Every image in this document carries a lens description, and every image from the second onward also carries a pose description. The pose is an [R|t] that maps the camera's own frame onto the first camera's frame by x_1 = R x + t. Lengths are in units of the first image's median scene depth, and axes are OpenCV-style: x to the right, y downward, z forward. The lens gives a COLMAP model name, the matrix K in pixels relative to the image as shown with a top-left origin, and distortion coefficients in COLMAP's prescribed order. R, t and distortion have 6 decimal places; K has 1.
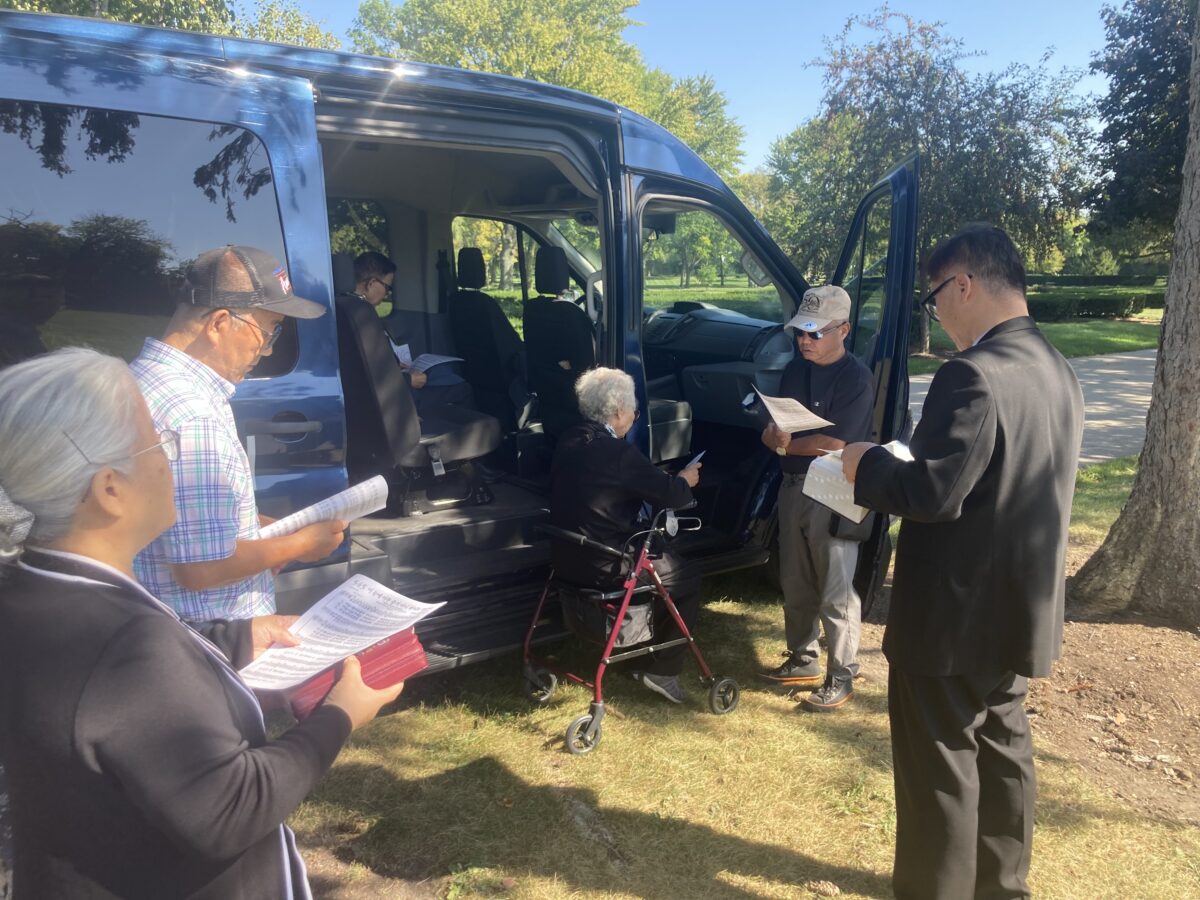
lens RADIAL K [[991.8, 0, 597.4], [0, 991.8, 478.0], [0, 0, 1]] dist [0.031264, -0.006898]
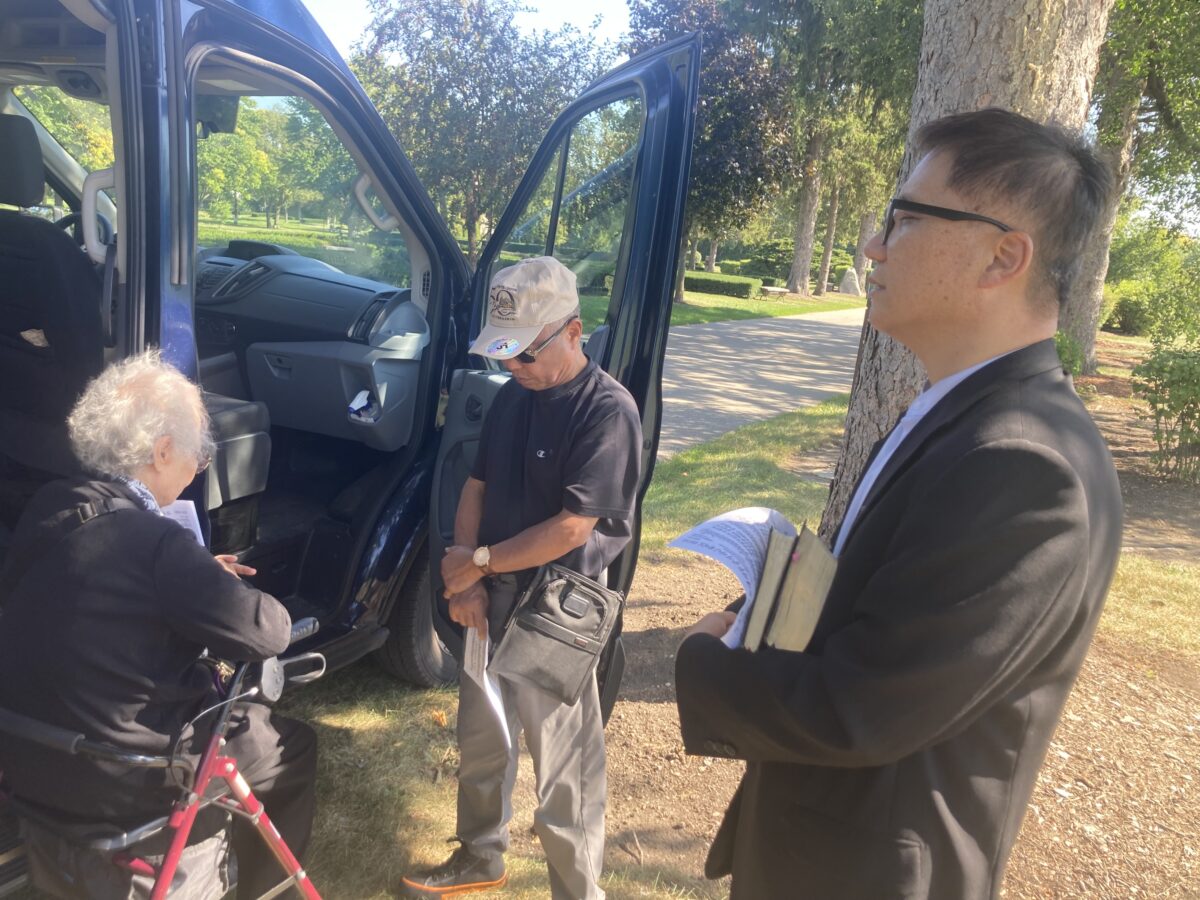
lens RADIAL K [[993.8, 0, 583.0], [0, 993.8, 457.6], [0, 0, 1]] dist [0.027944, -0.011080]
pose [[0.896495, -0.003984, 0.443036, -0.007133], [-0.008373, 0.999629, 0.025933, -0.065424], [-0.442975, -0.026958, 0.896129, 0.375321]]
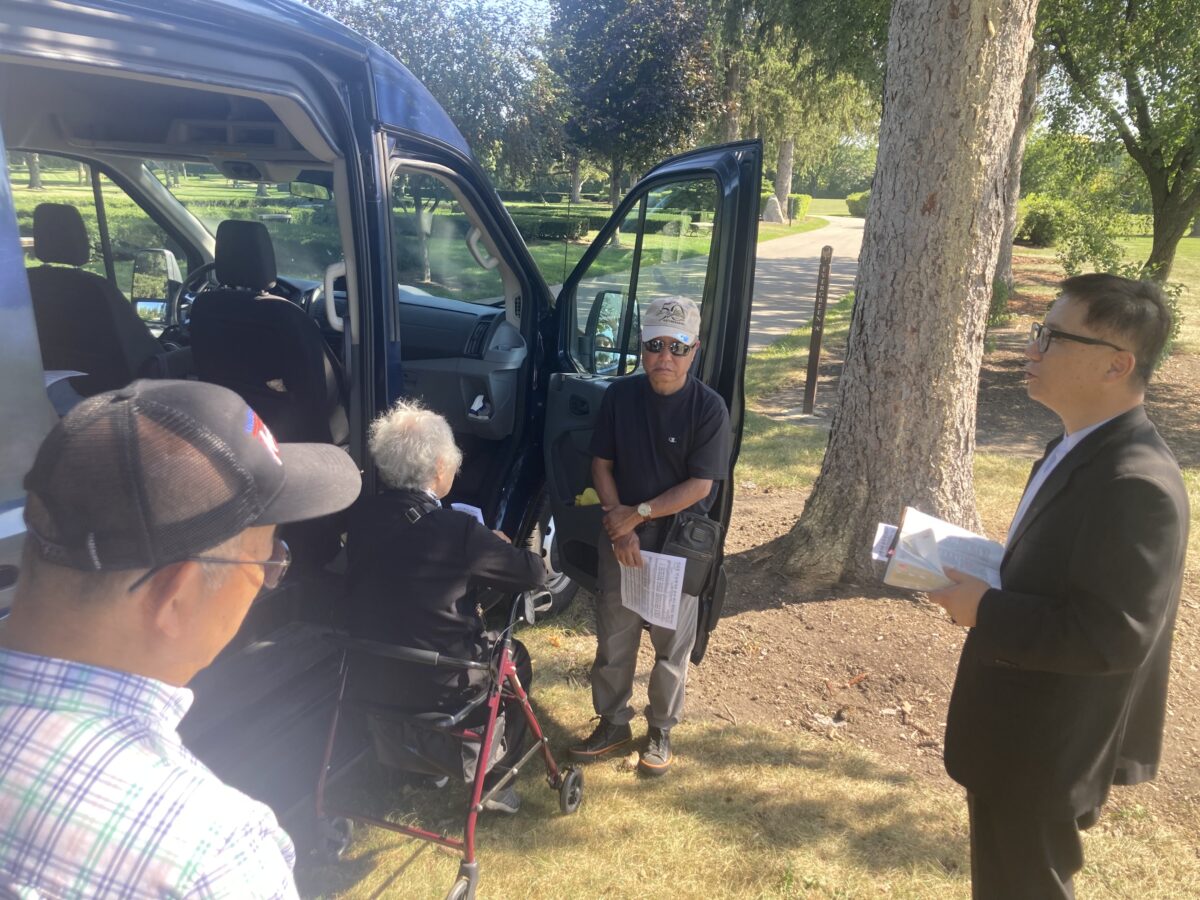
lens RADIAL K [[991.8, 0, 597.4], [0, 991.8, 478.0], [0, 0, 1]] dist [0.031264, -0.006898]
pose [[0.854224, -0.115282, 0.506963, -0.209867], [0.069532, 0.991679, 0.108344, -0.109640], [-0.515235, -0.057300, 0.855131, 0.248715]]
